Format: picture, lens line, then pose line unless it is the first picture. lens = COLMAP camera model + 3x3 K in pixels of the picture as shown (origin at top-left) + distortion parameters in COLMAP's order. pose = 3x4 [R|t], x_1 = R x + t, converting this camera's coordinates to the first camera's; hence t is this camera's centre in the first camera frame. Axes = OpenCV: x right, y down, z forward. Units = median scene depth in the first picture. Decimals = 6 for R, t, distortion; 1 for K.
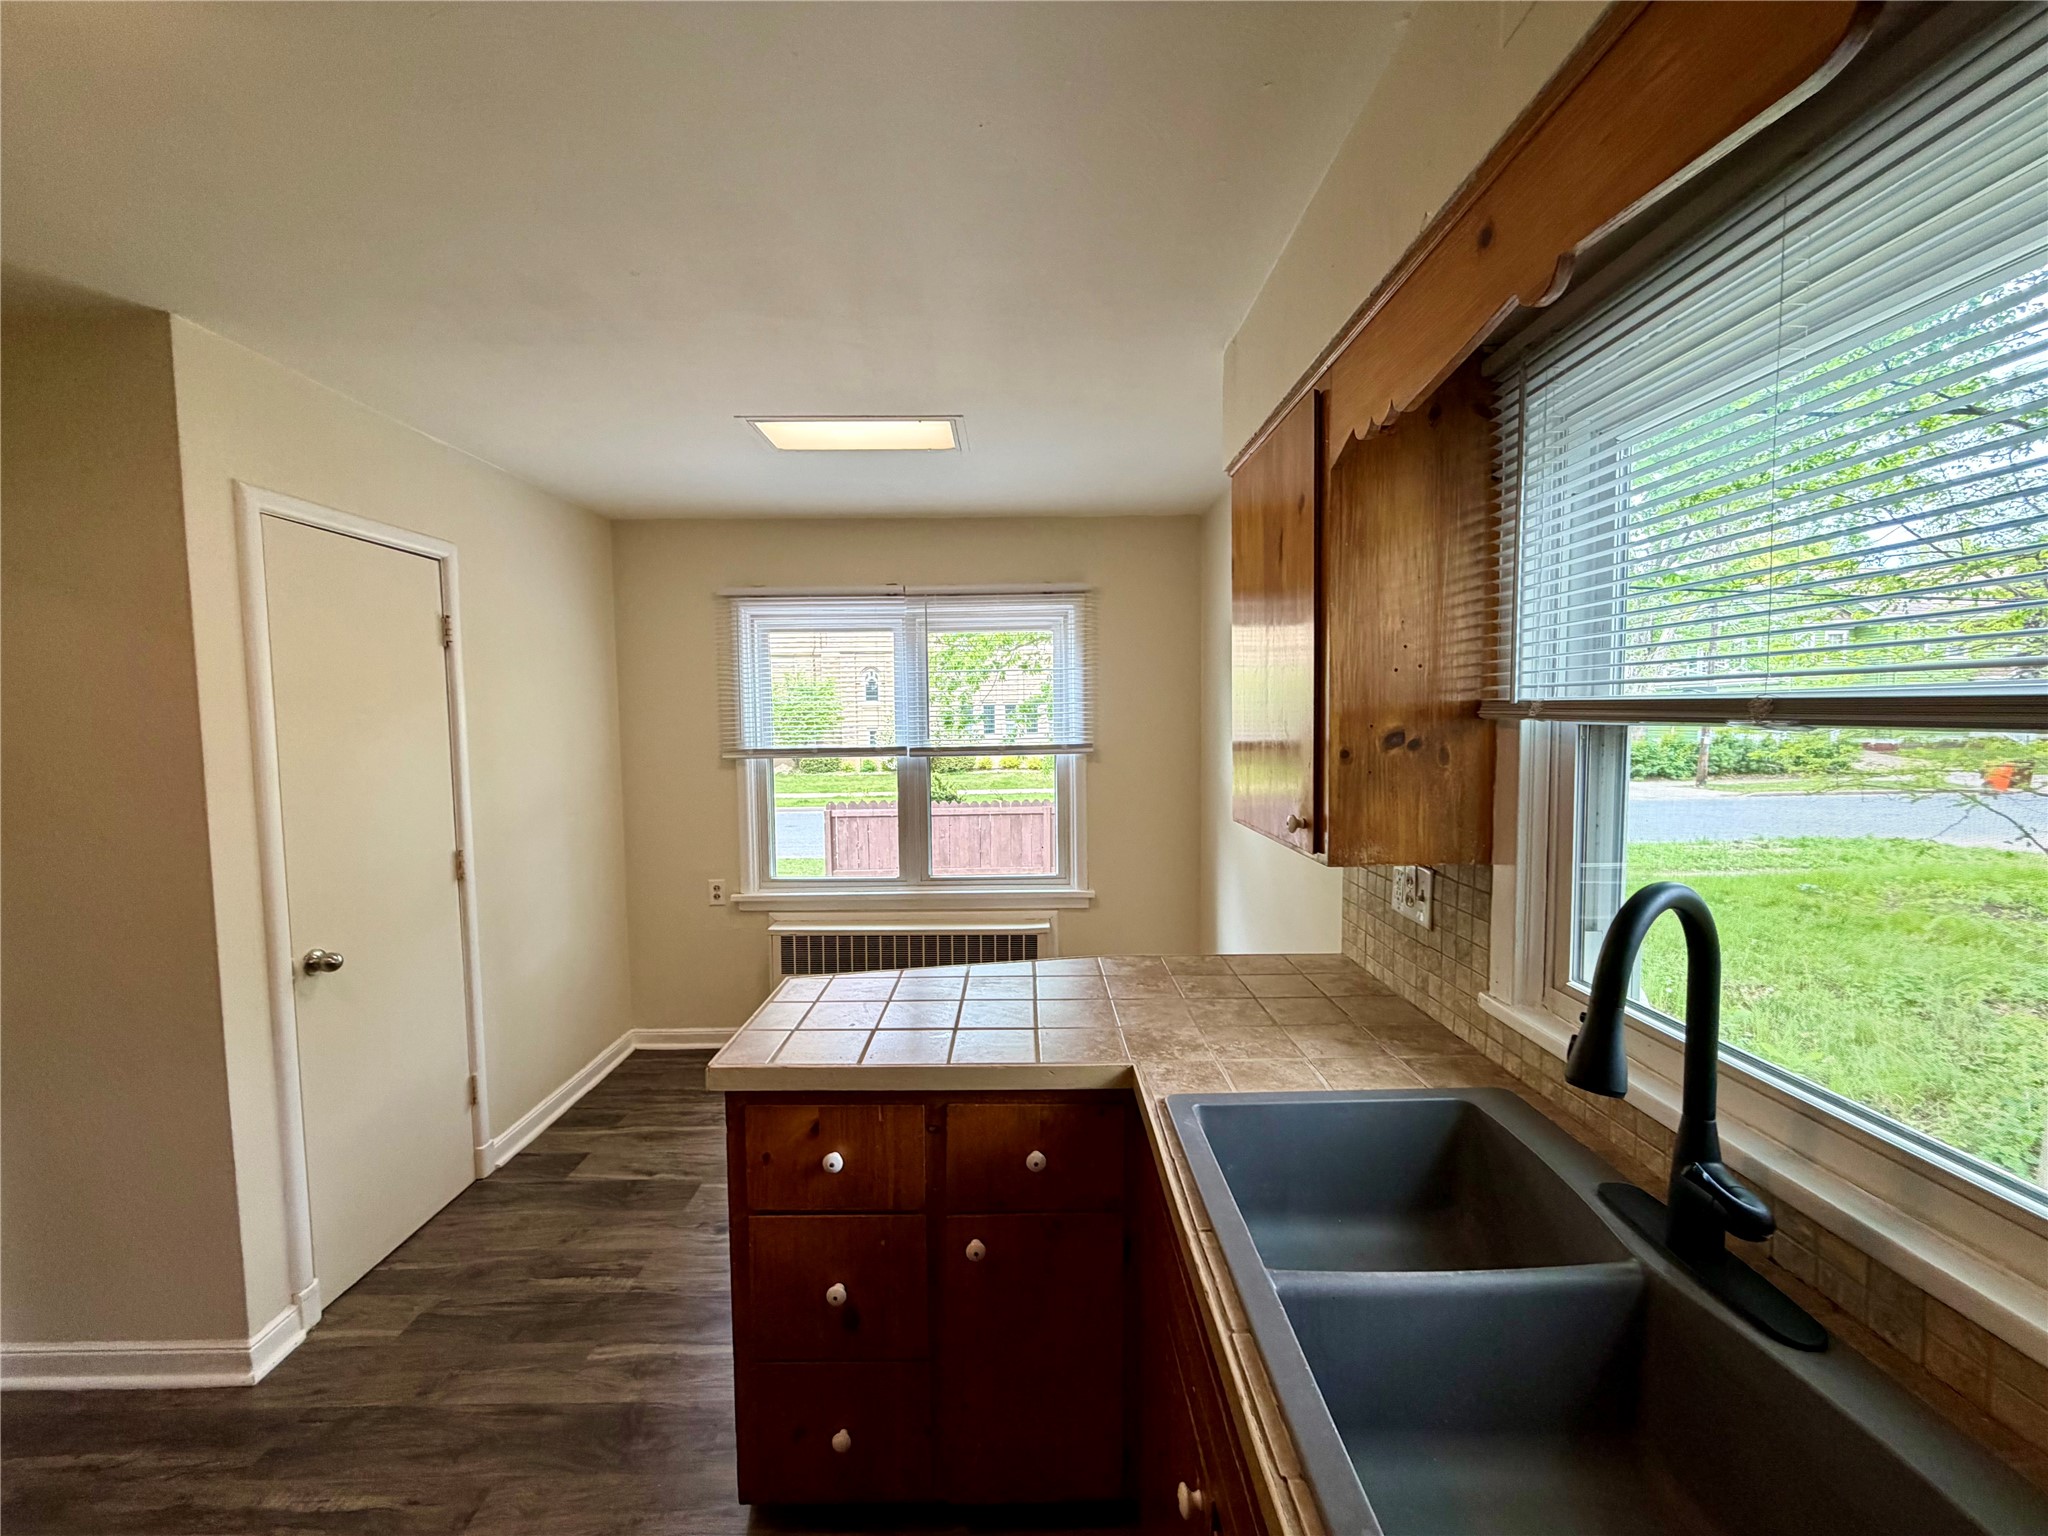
lens RADIAL K [[818.1, 0, 1022.2], [0, 818.1, 765.7], [0, 0, 1]] dist [0.000204, 0.000457]
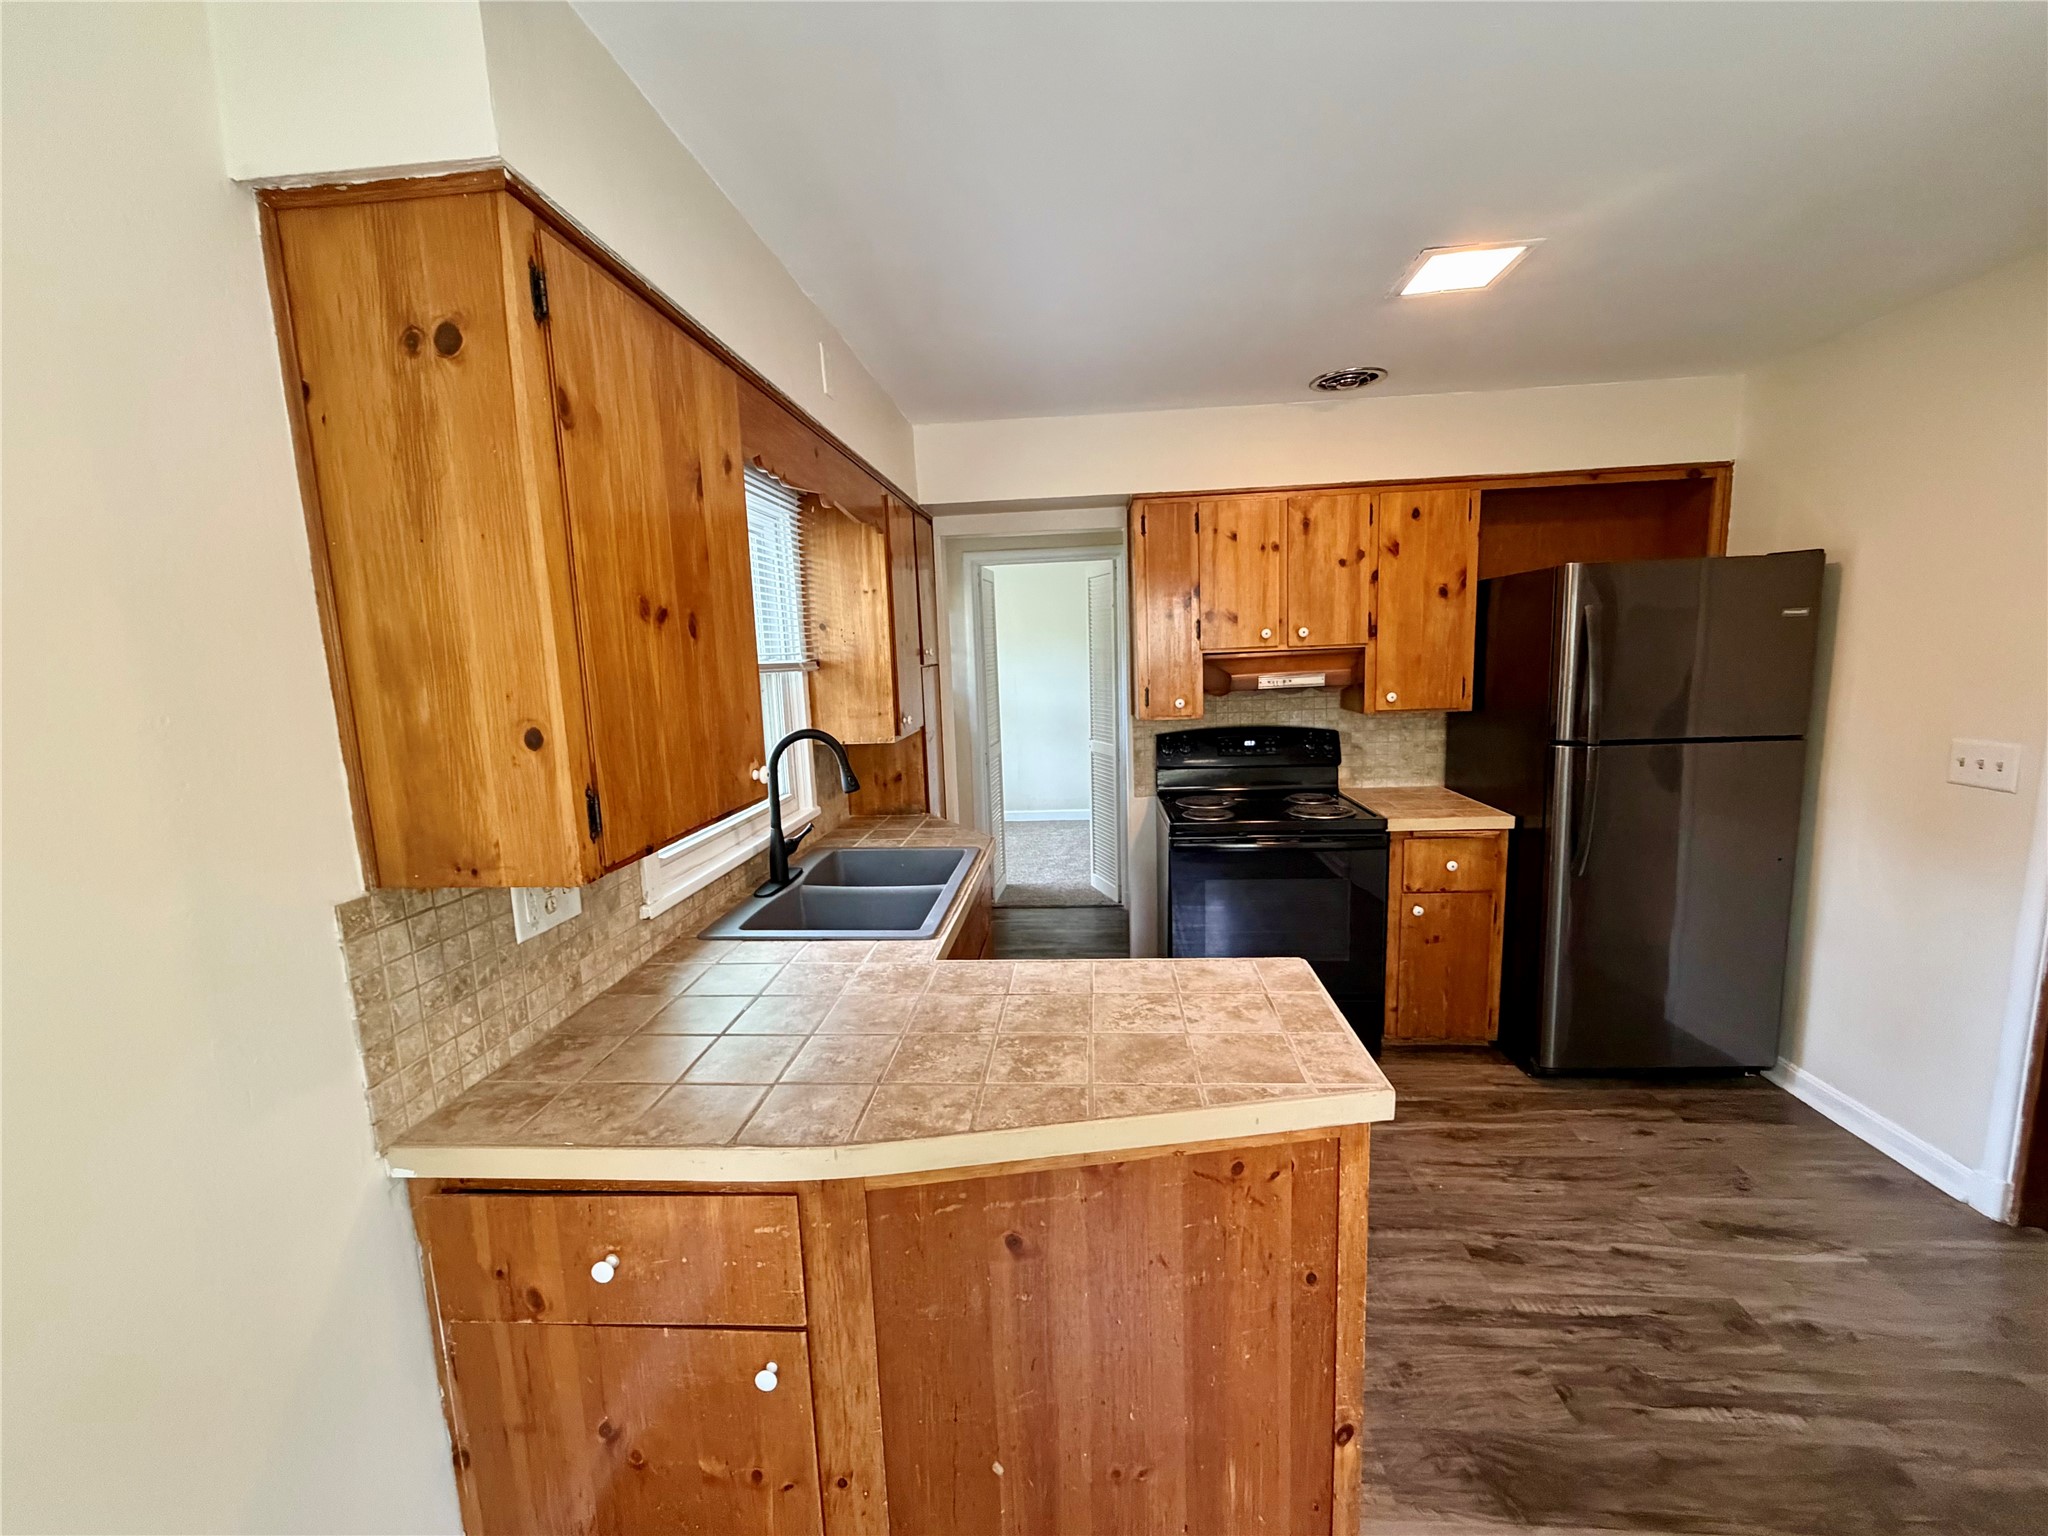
lens RADIAL K [[818.1, 0, 1023.2], [0, 818.1, 768.8], [0, 0, 1]] dist [0.000204, 0.000457]
pose [[-0.994788, 0.038122, 0.094575, -0.108405], [0.057154, 0.976555, 0.207540, -0.137736], [-0.084446, 0.211863, -0.973644, 2.031453]]
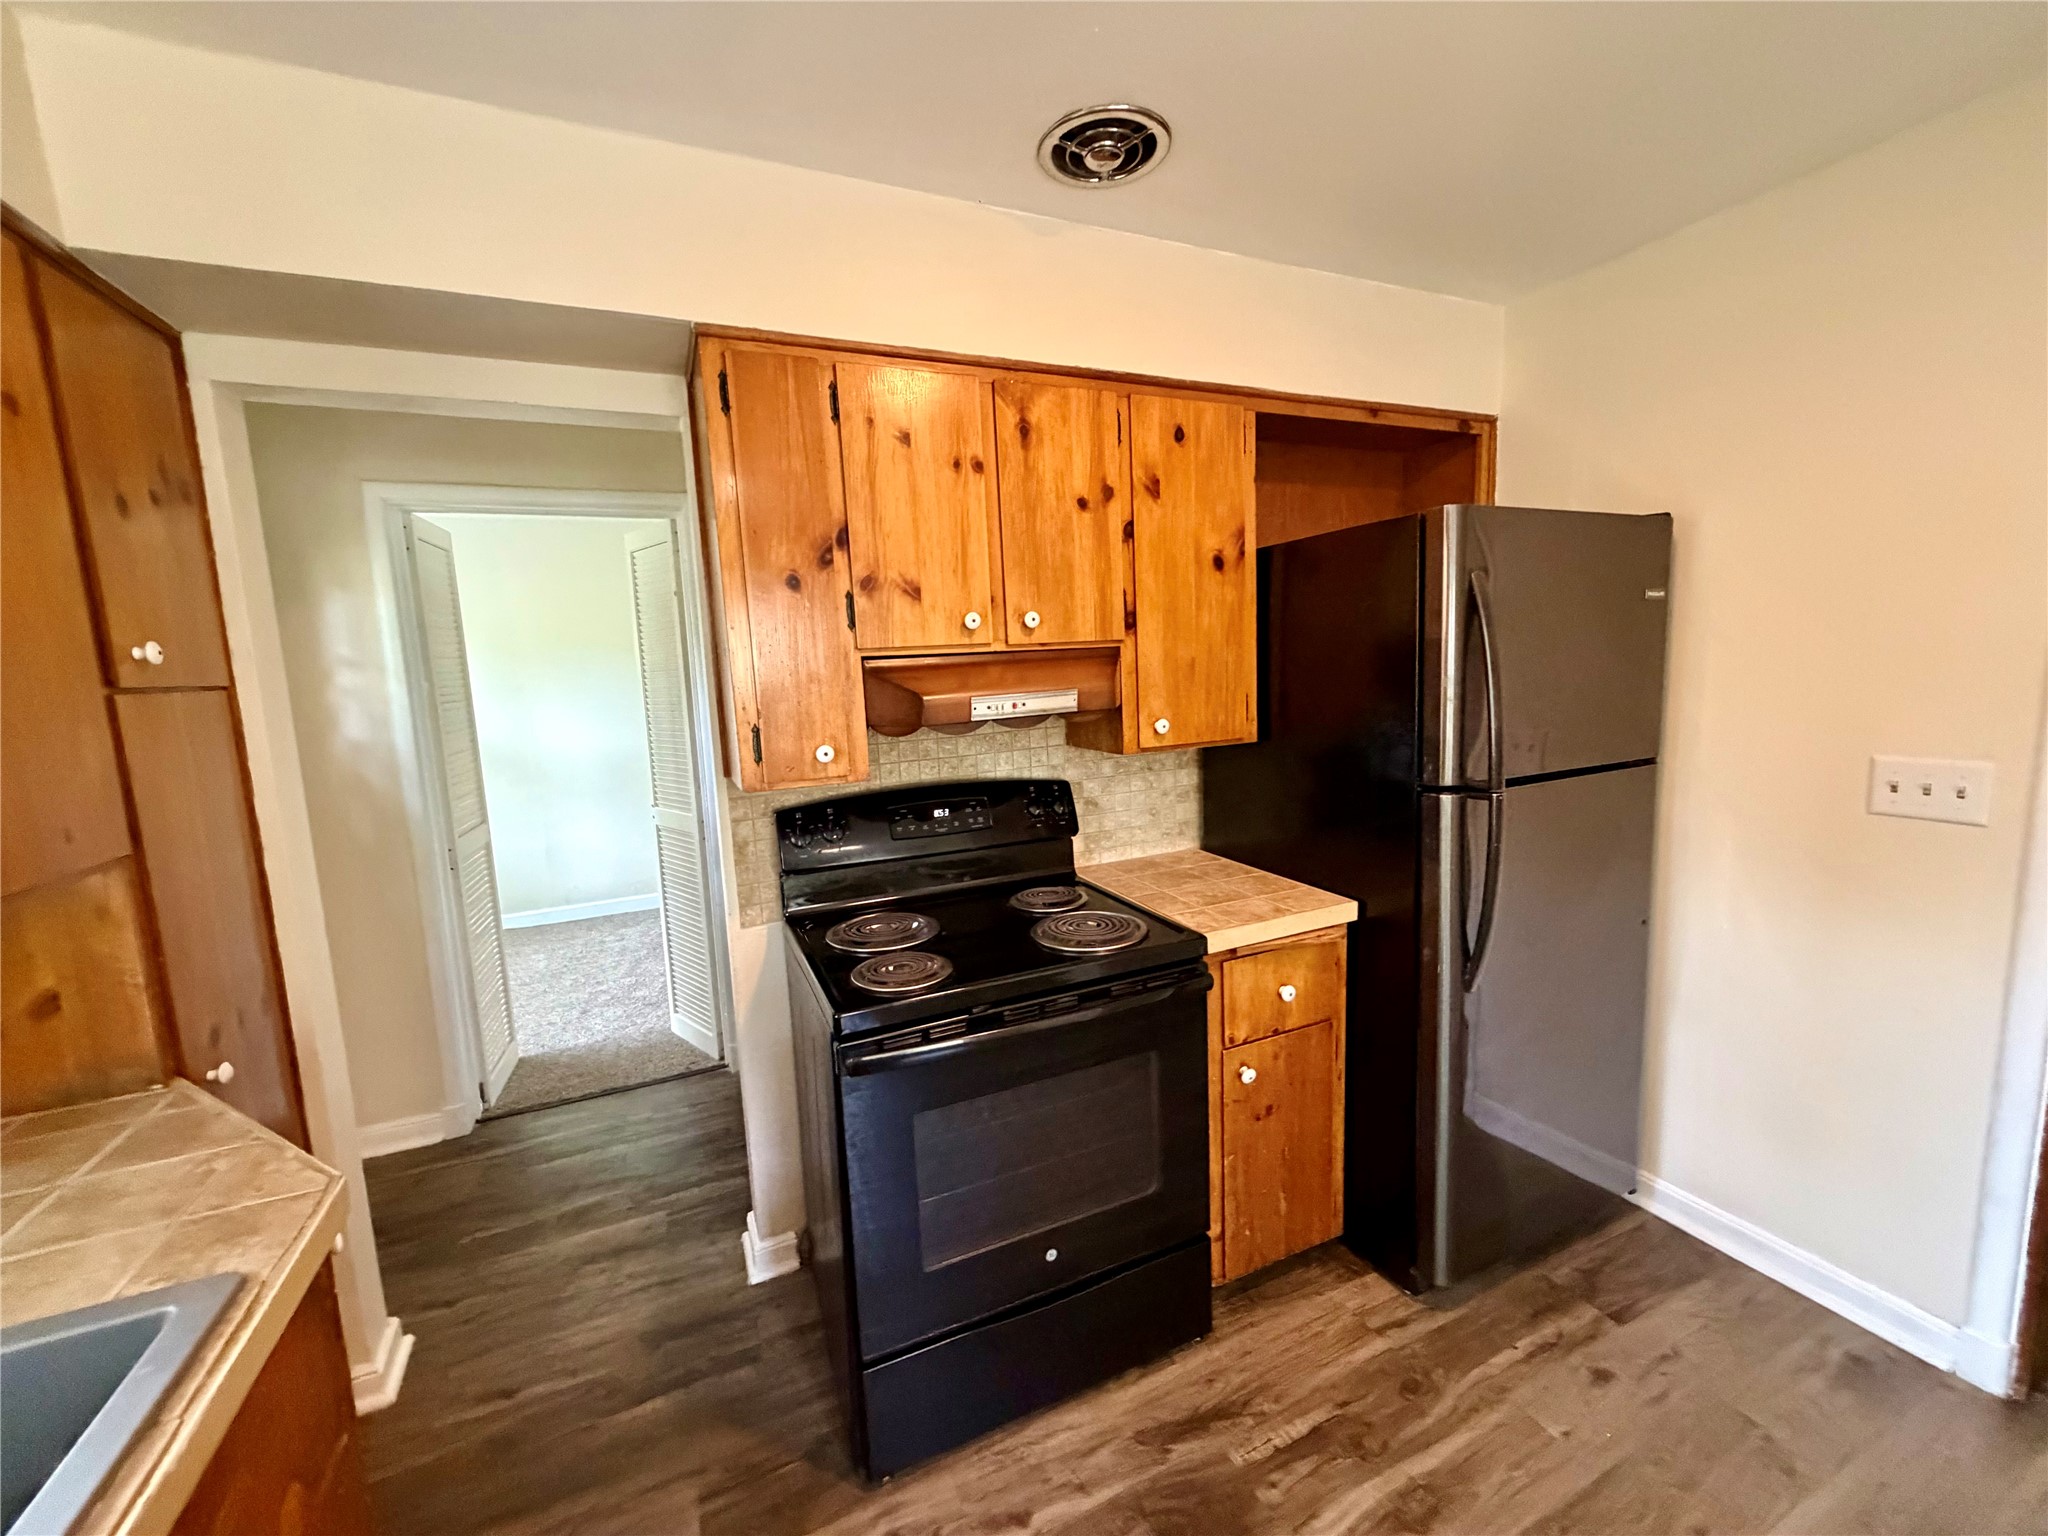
lens RADIAL K [[818.1, 0, 1026.4], [0, 818.1, 767.4], [0, 0, 1]] dist [0.000204, 0.000457]
pose [[-0.914589, 0.105163, -0.390471, -0.137816], [0.029484, 0.980365, 0.194976, -0.025569], [0.403308, 0.166810, -0.899732, 0.976757]]
